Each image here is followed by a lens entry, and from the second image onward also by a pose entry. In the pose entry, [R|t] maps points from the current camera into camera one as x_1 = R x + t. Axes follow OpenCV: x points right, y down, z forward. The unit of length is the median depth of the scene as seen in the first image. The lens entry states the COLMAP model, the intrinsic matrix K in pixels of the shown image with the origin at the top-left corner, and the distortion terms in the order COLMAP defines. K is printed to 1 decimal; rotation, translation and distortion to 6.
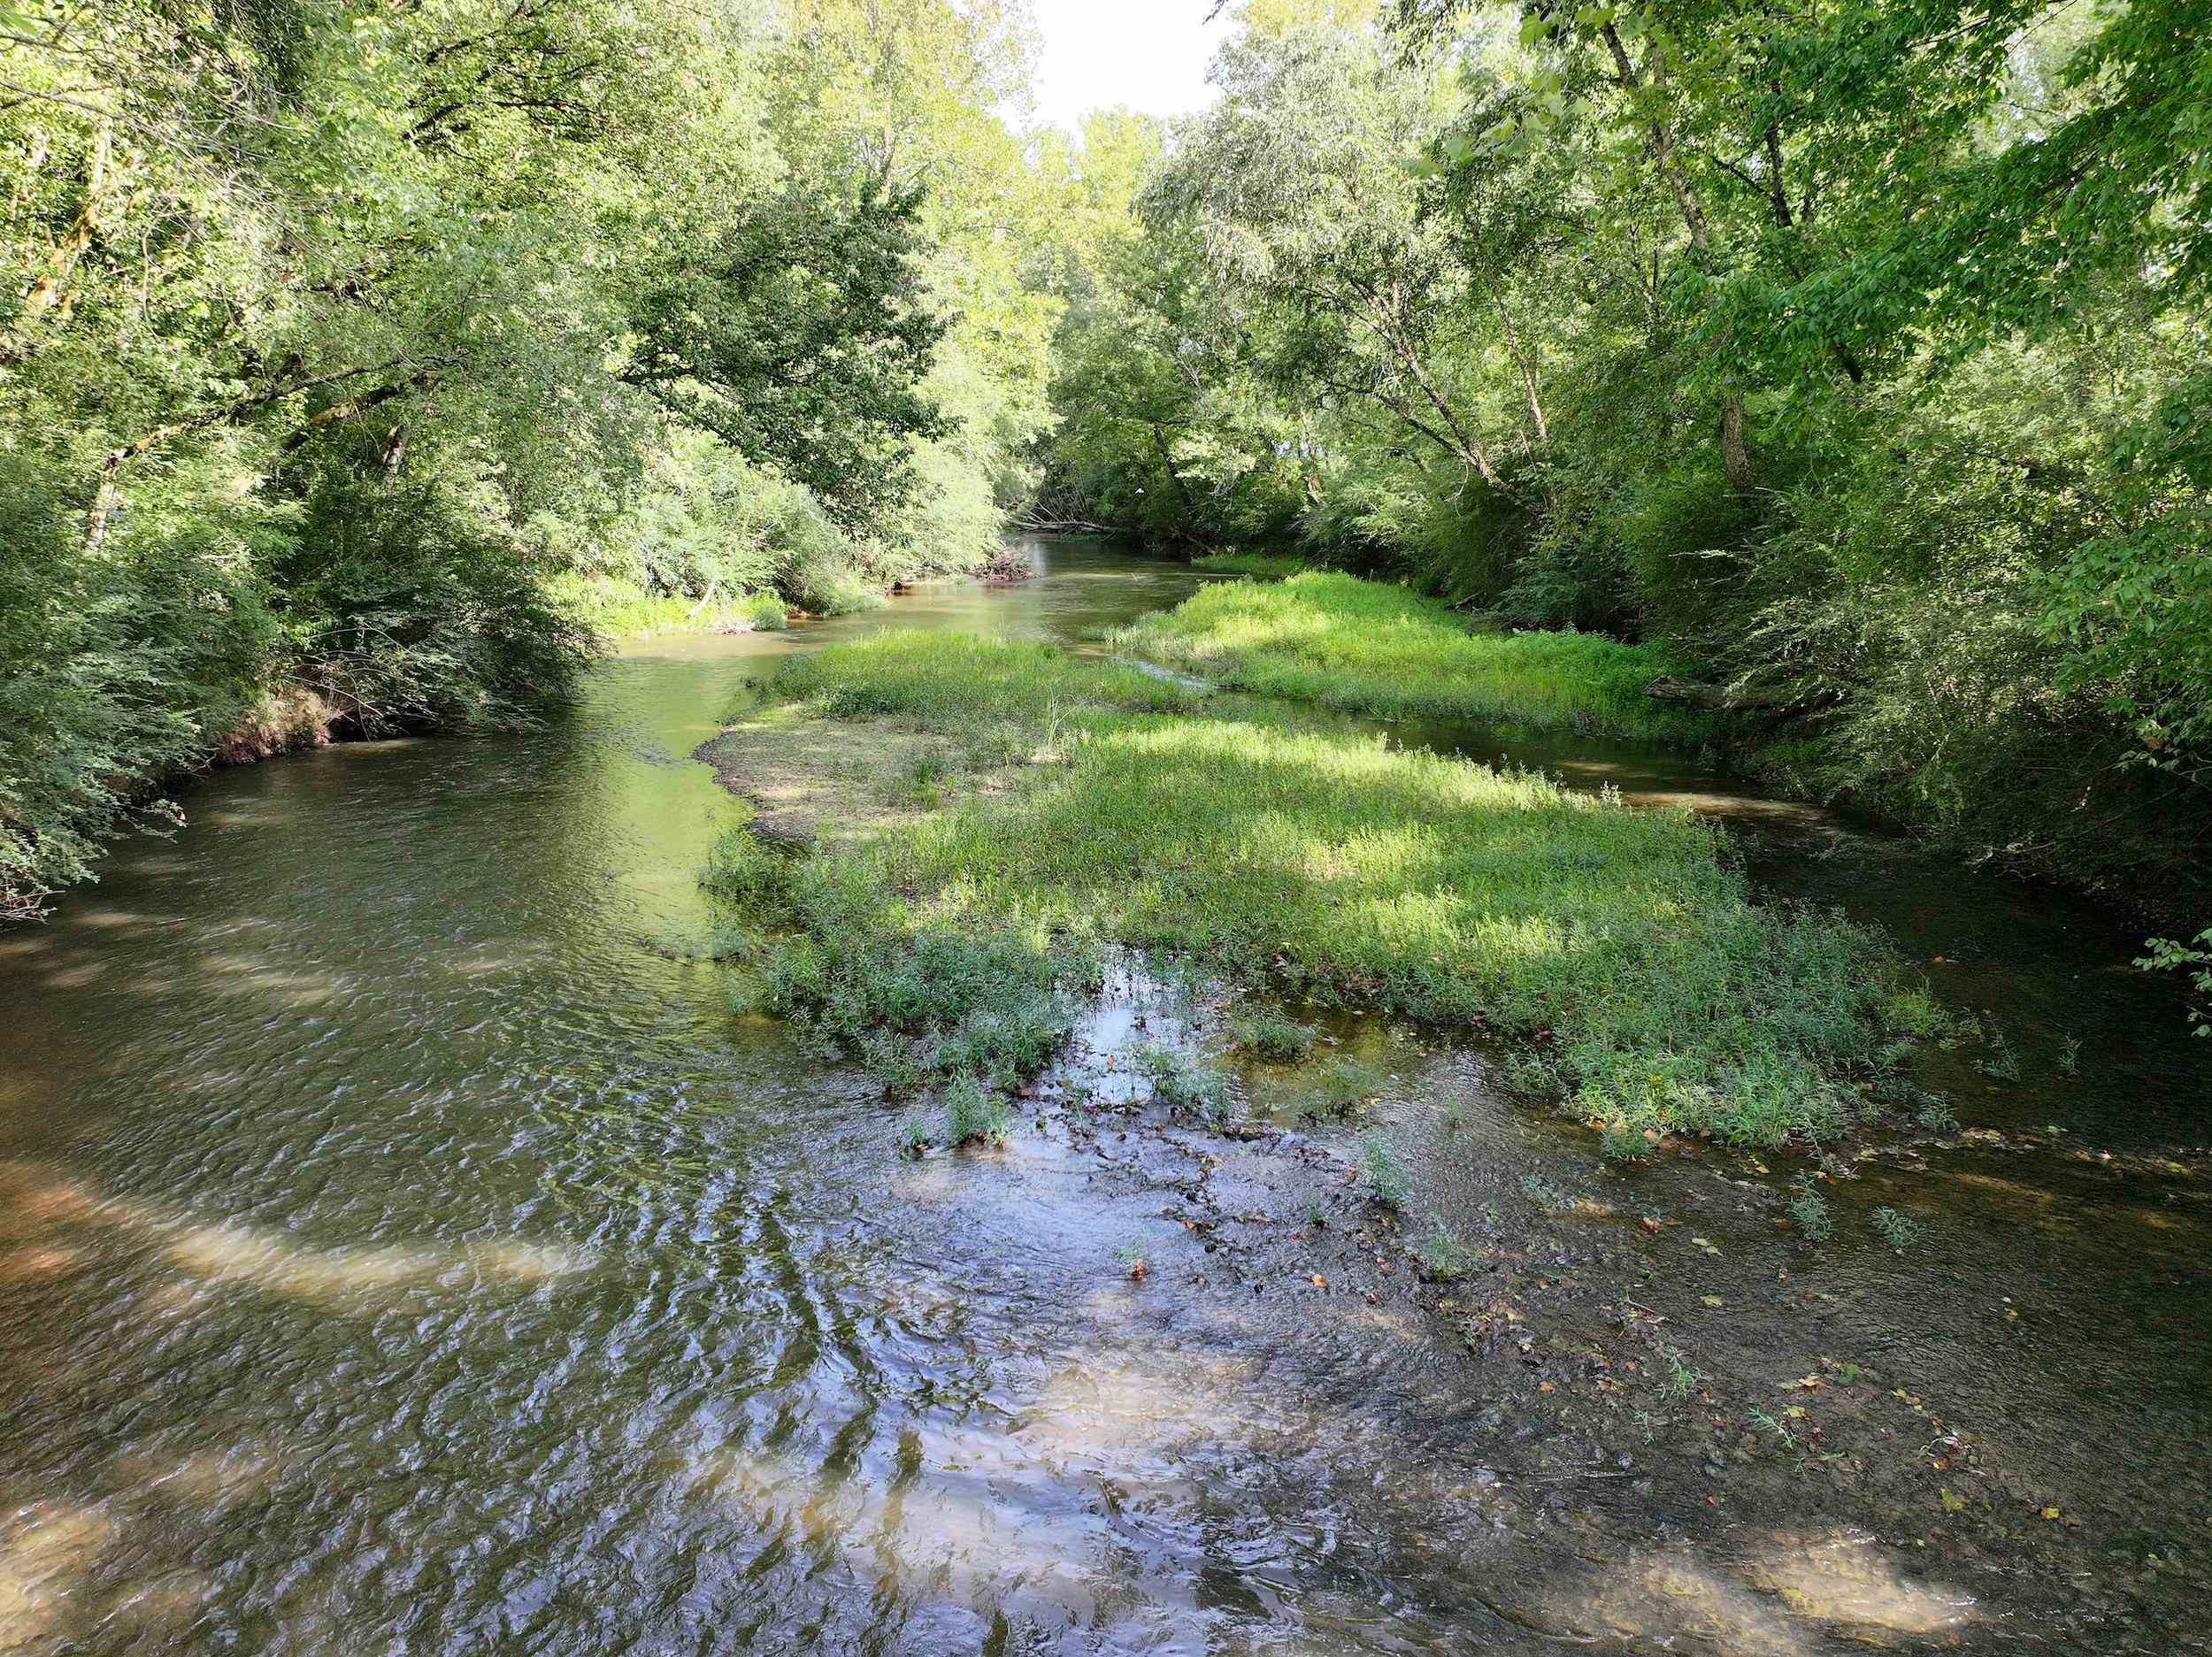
lens RADIAL K [[1734.2, 0, 1097.9], [0, 1734.2, 822.6], [0, 0, 1]] dist [0.011122, -0.010793]
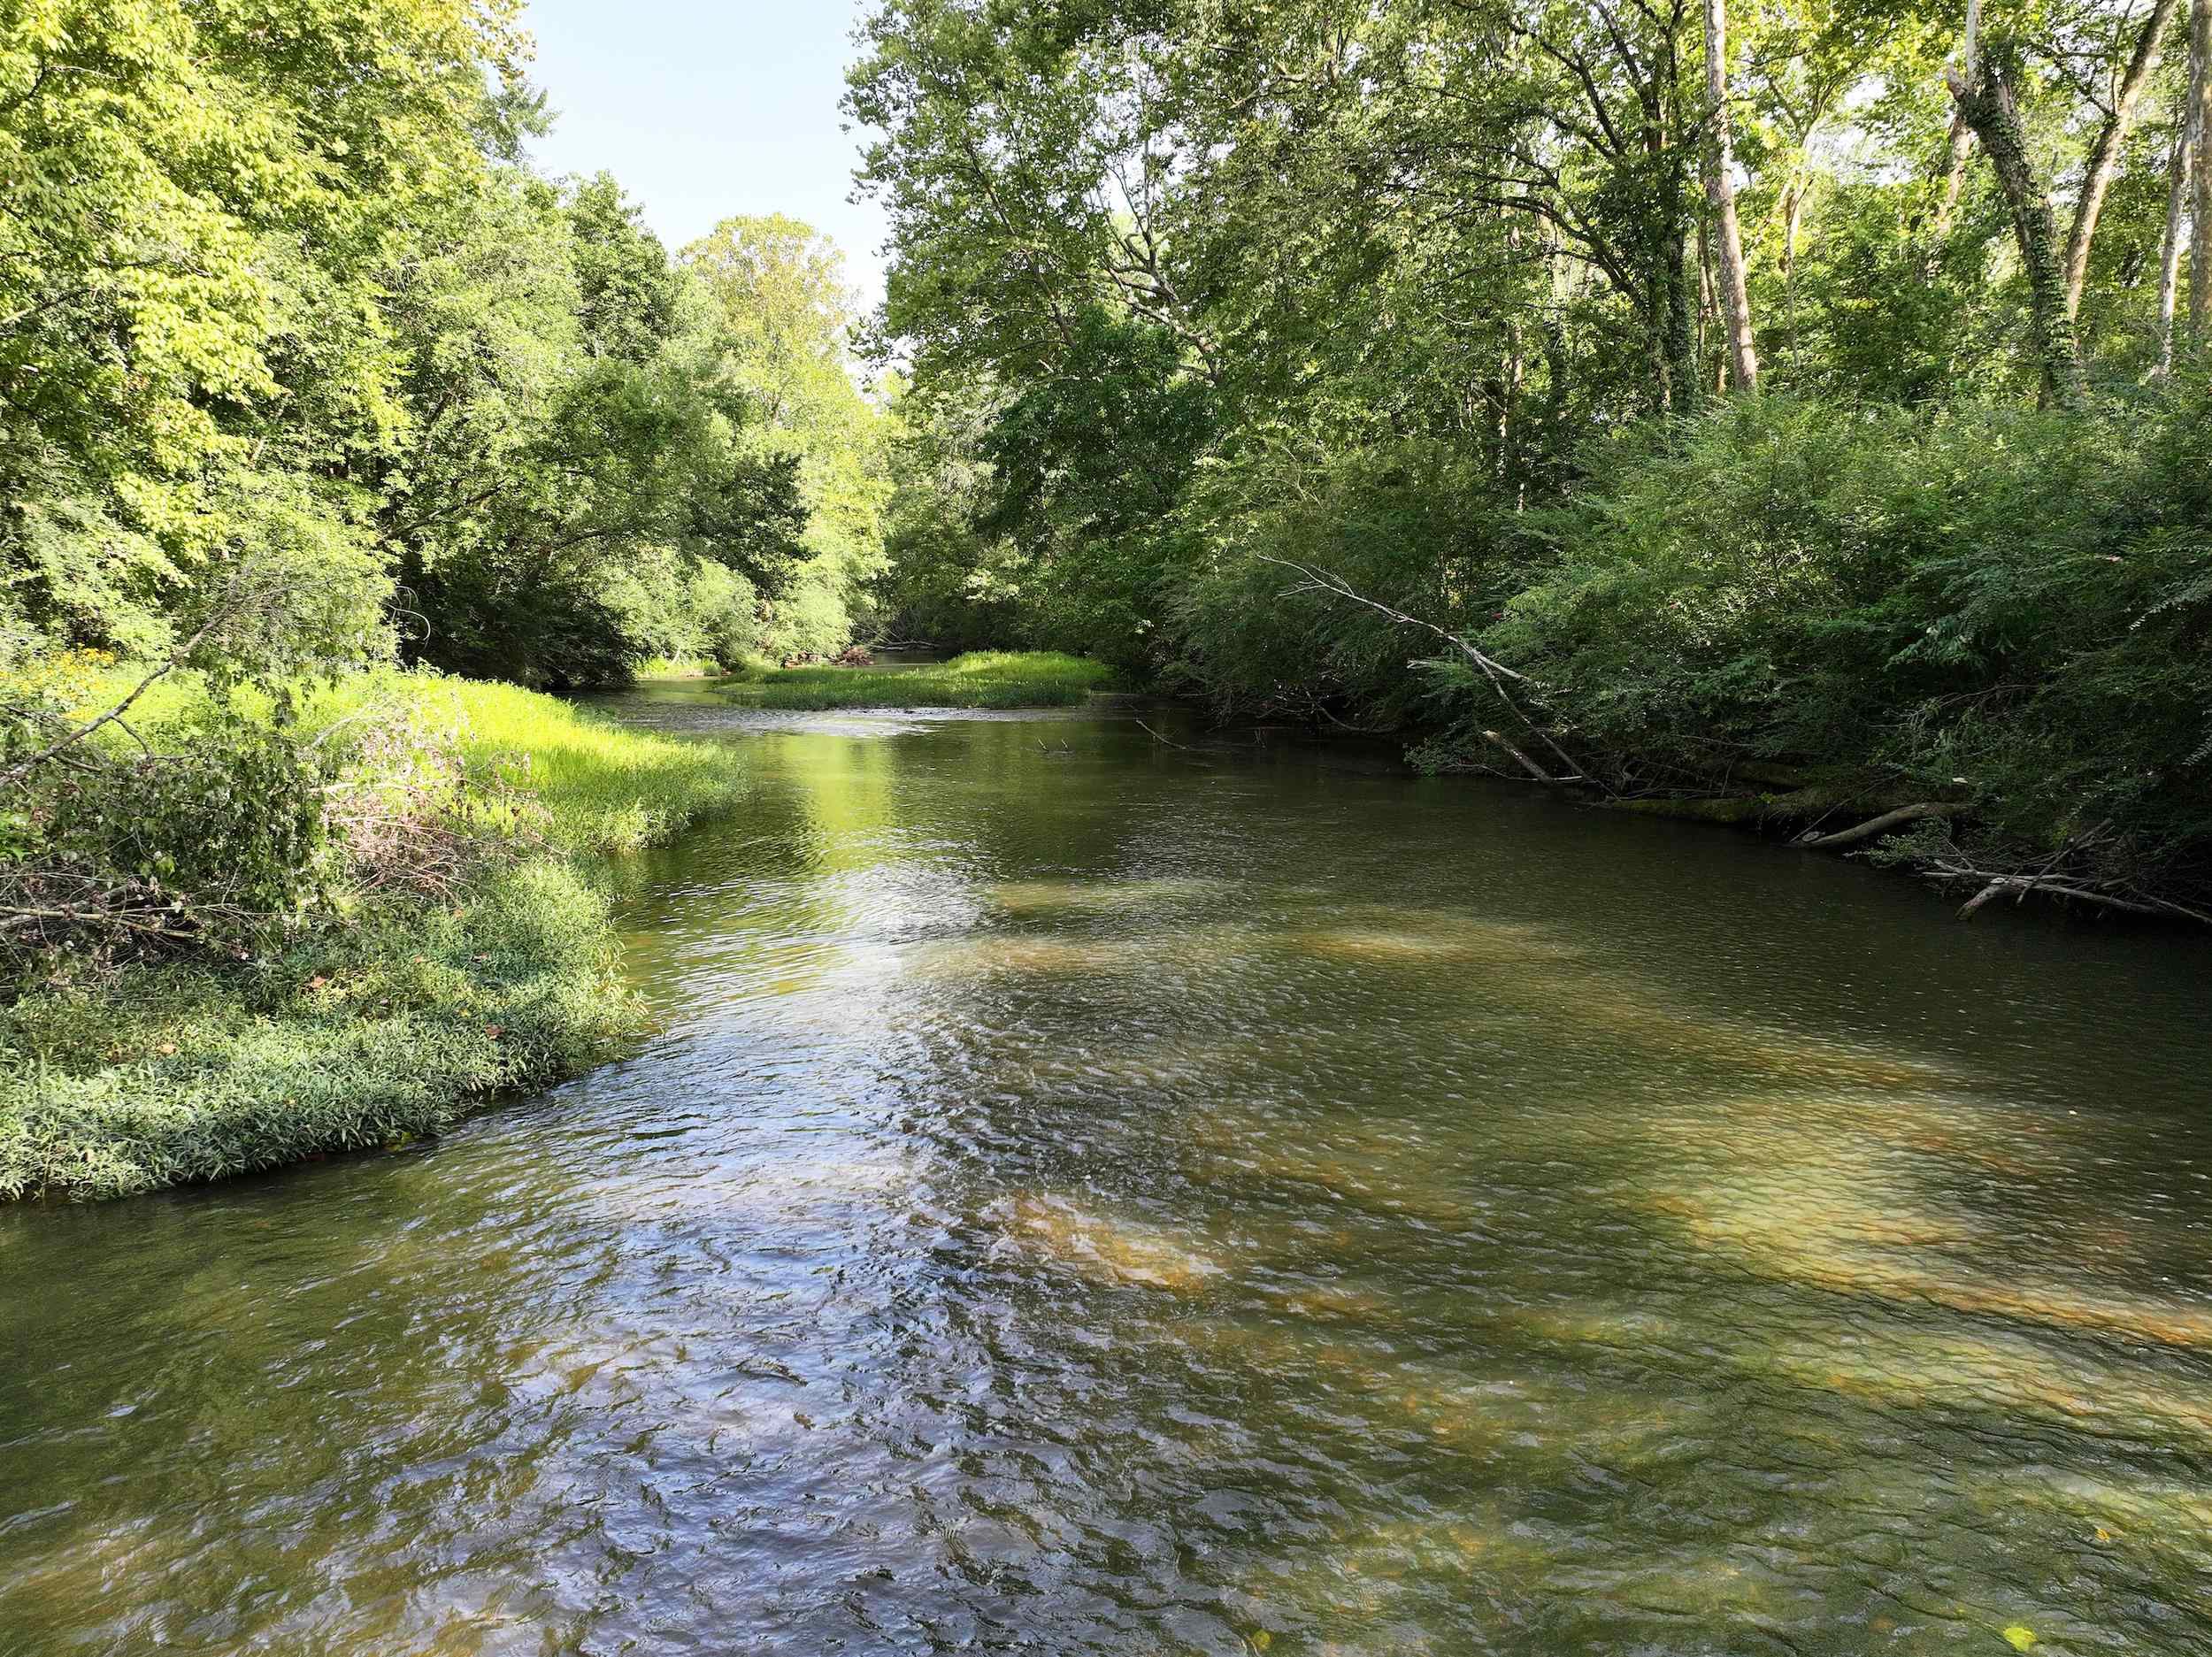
lens RADIAL K [[1734.2, 0, 1103.1], [0, 1734.2, 831.2], [0, 0, 1]] dist [0.011122, -0.010793]
pose [[0.997136, -0.013331, 0.074440, 0.073431], [0.019428, 0.996460, -0.081787, 0.200266], [-0.073087, 0.082999, 0.993866, -0.775452]]
